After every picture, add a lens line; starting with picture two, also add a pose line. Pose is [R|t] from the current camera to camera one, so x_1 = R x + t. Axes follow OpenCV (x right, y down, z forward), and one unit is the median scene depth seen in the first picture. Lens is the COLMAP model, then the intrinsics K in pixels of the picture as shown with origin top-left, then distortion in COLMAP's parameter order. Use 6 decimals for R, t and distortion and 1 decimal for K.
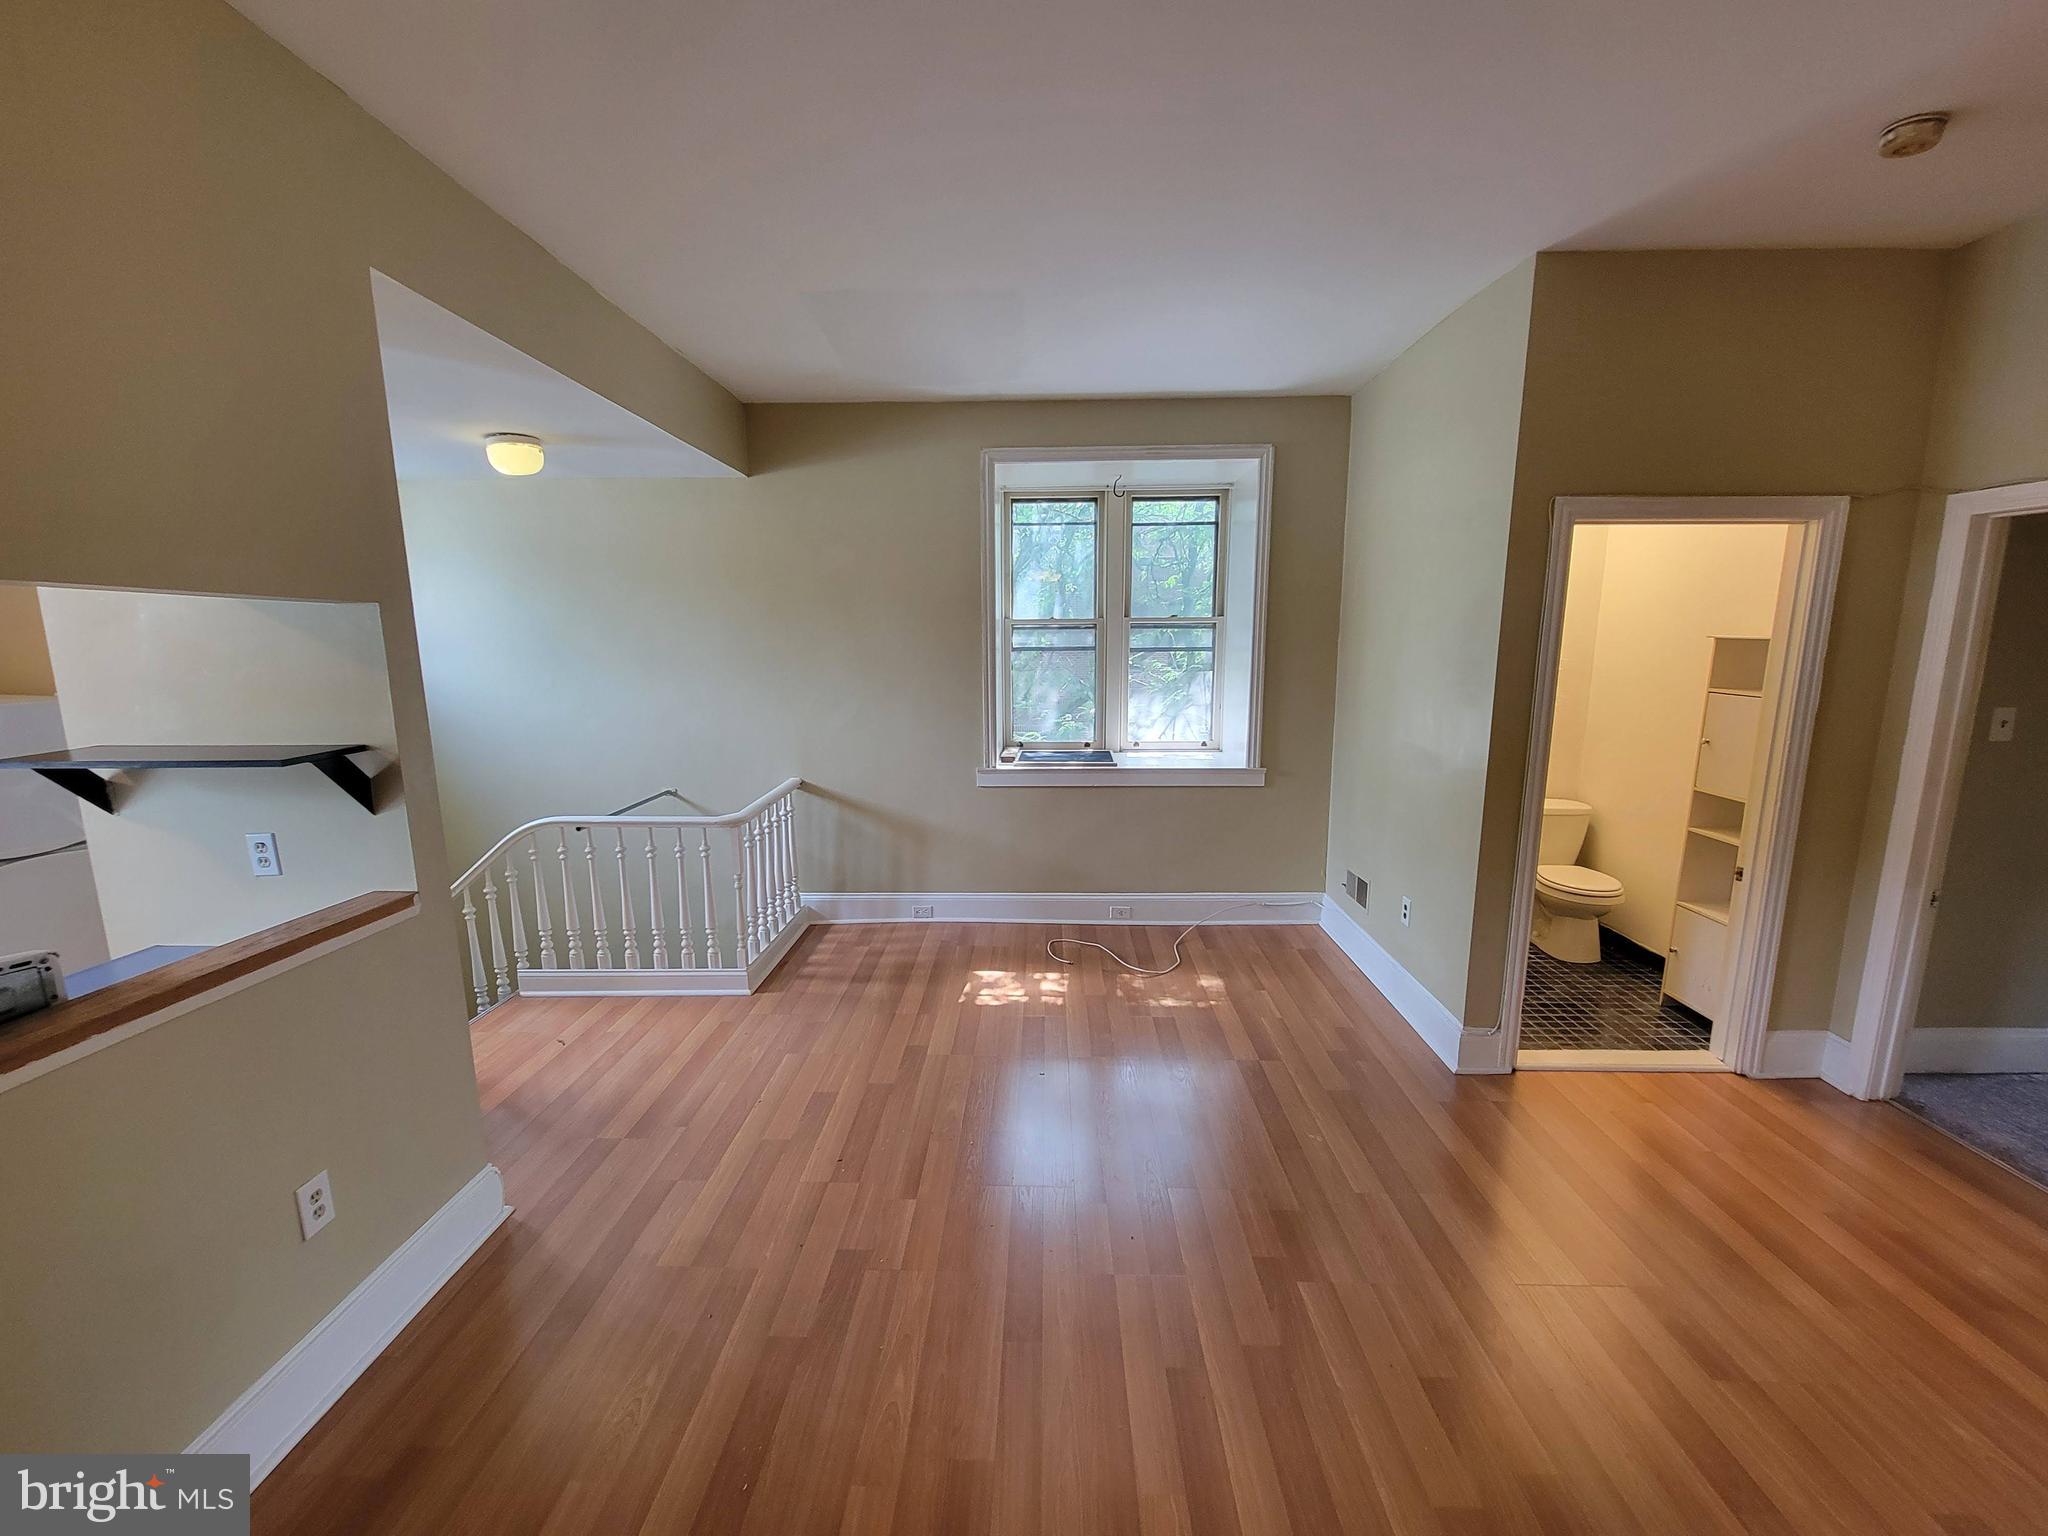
lens RADIAL K [[834.4, 0, 1015.7], [0, 834.4, 792.0], [0, 0, 1]] dist [0.000074, -0.000438]
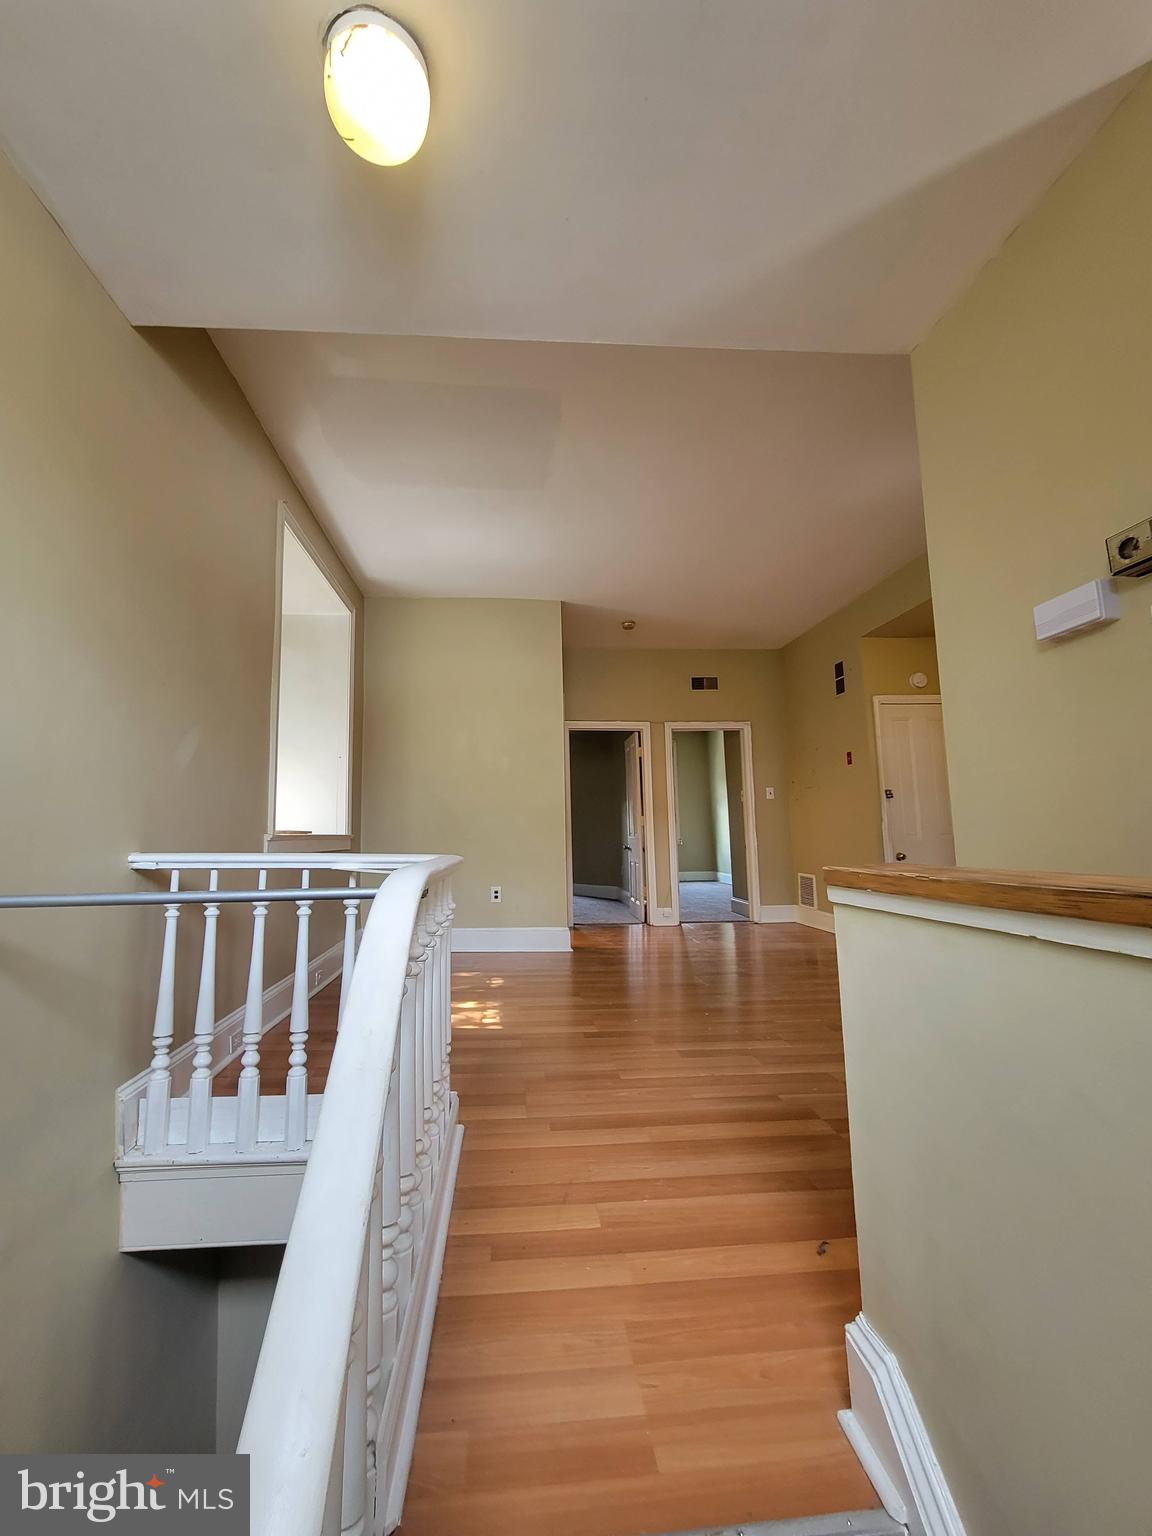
lens RADIAL K [[625.8, 0, 556.4], [0, 625.8, 767.7], [0, 0, 1]] dist [0.000074, -0.000438]
pose [[-0.107712, 0.118662, 0.987075, -0.917767], [0.193800, 0.976311, -0.096221, 0.028198], [-0.975110, 0.180931, -0.128157, 1.018611]]
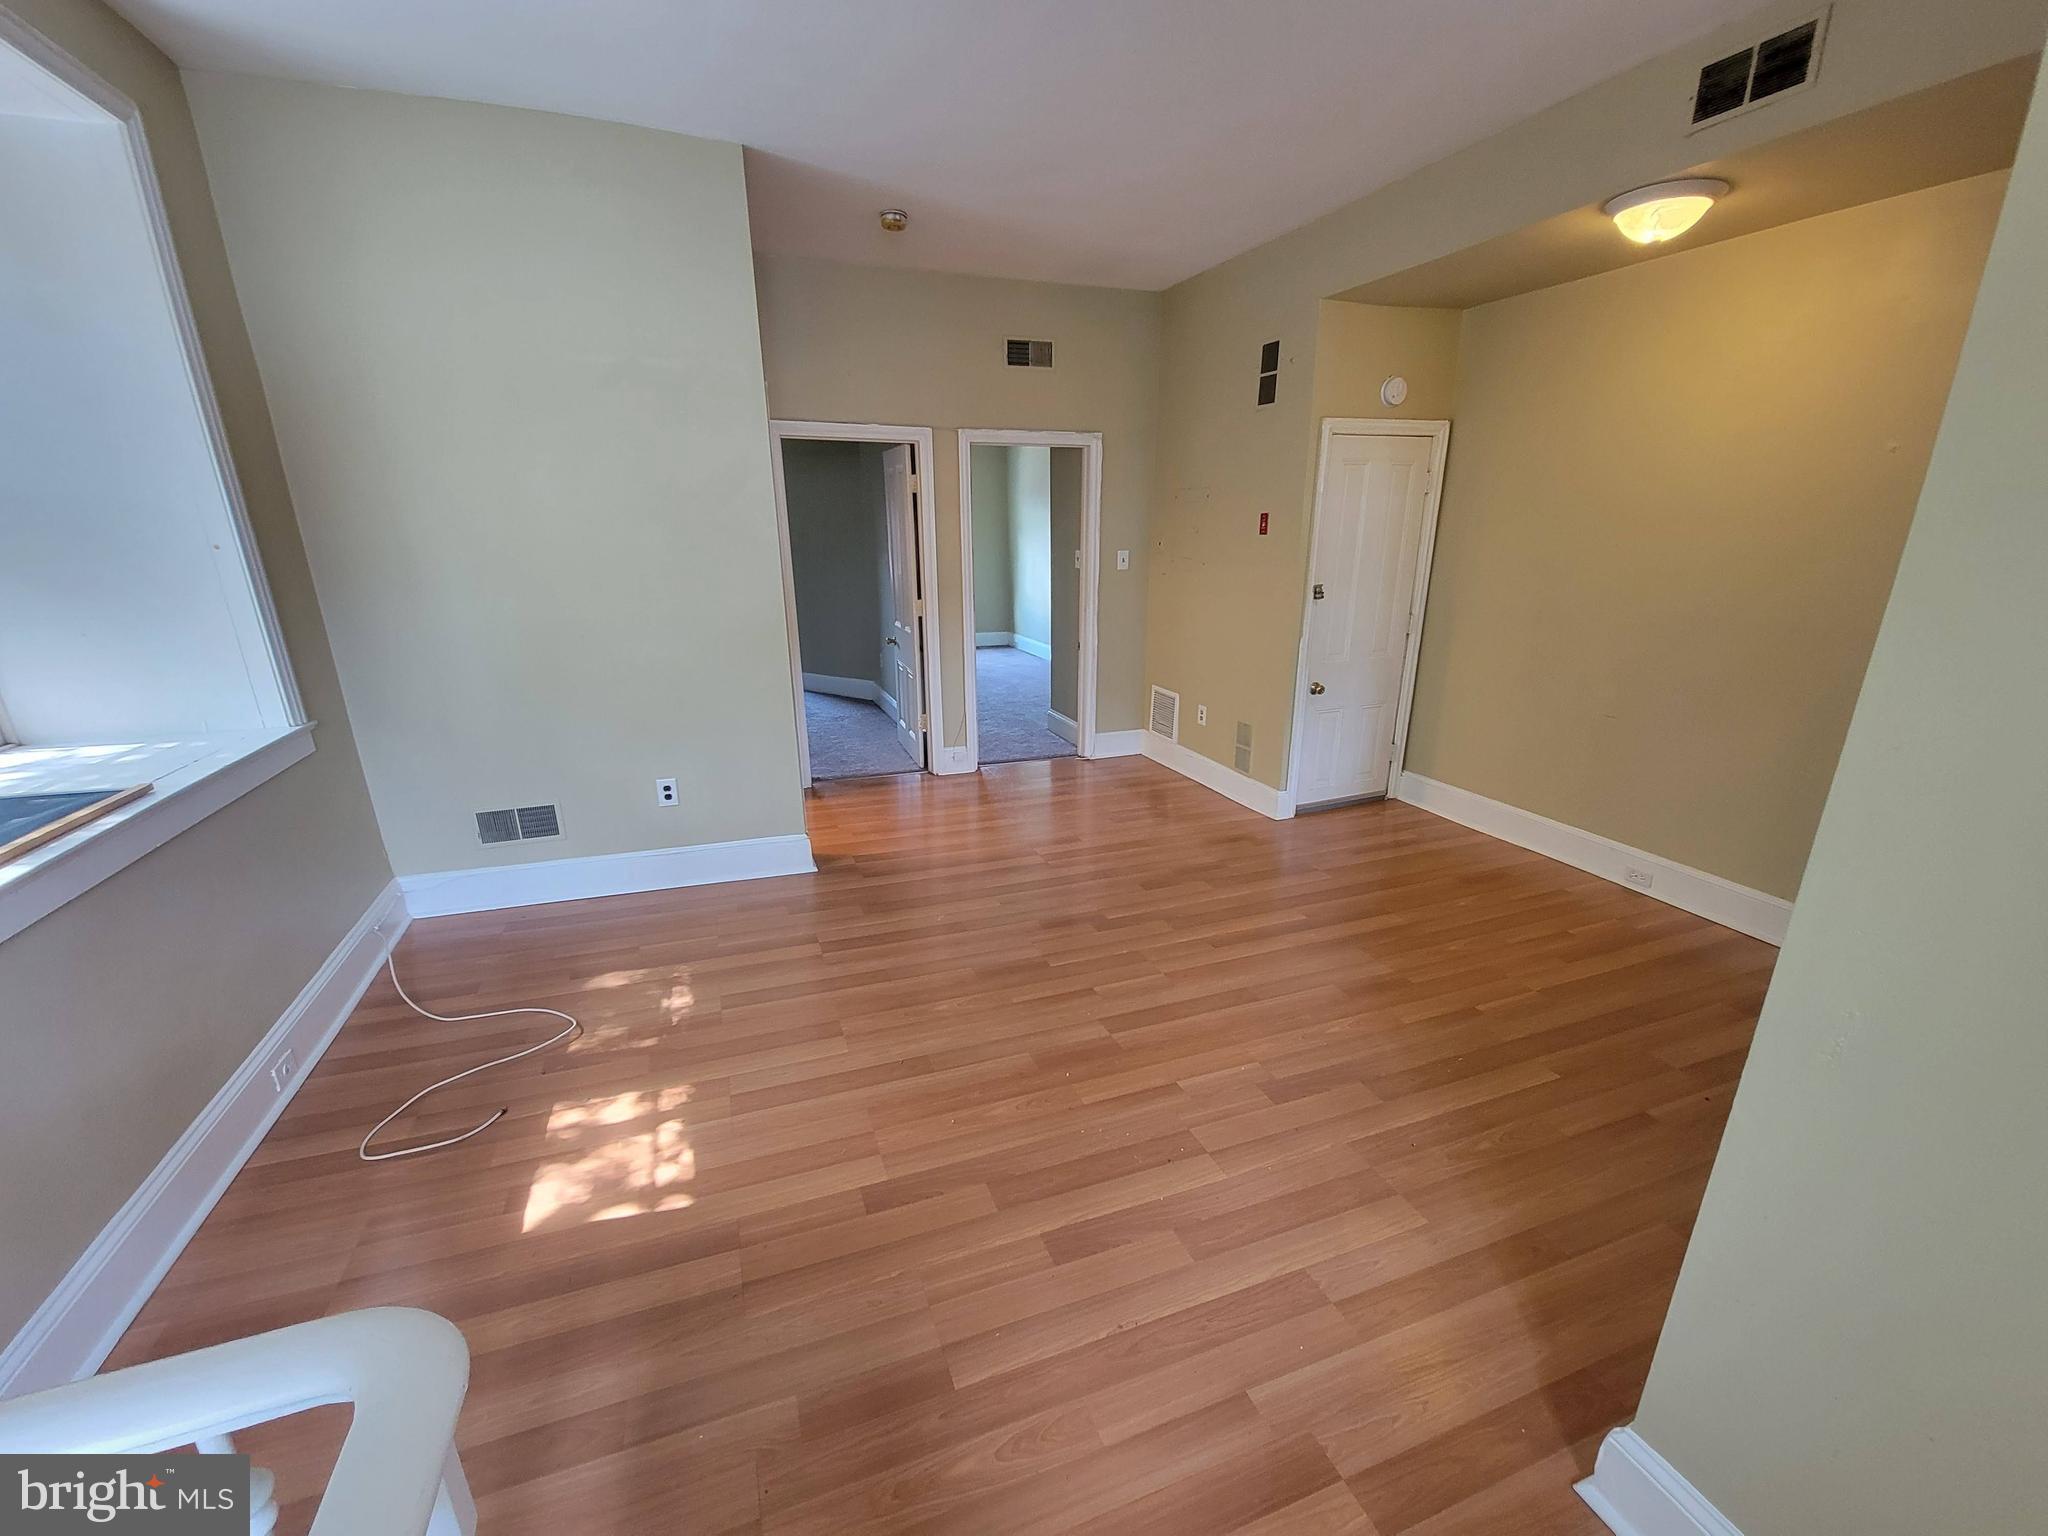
lens RADIAL K [[834.4, 0, 1015.7], [0, 834.4, 792.0], [0, 0, 1]] dist [0.000074, -0.000438]
pose [[-0.376460, -0.276348, 0.884257, -0.564881], [0.173815, 0.916457, 0.360410, -0.142822], [-0.909982, 0.289377, -0.296975, 0.940662]]
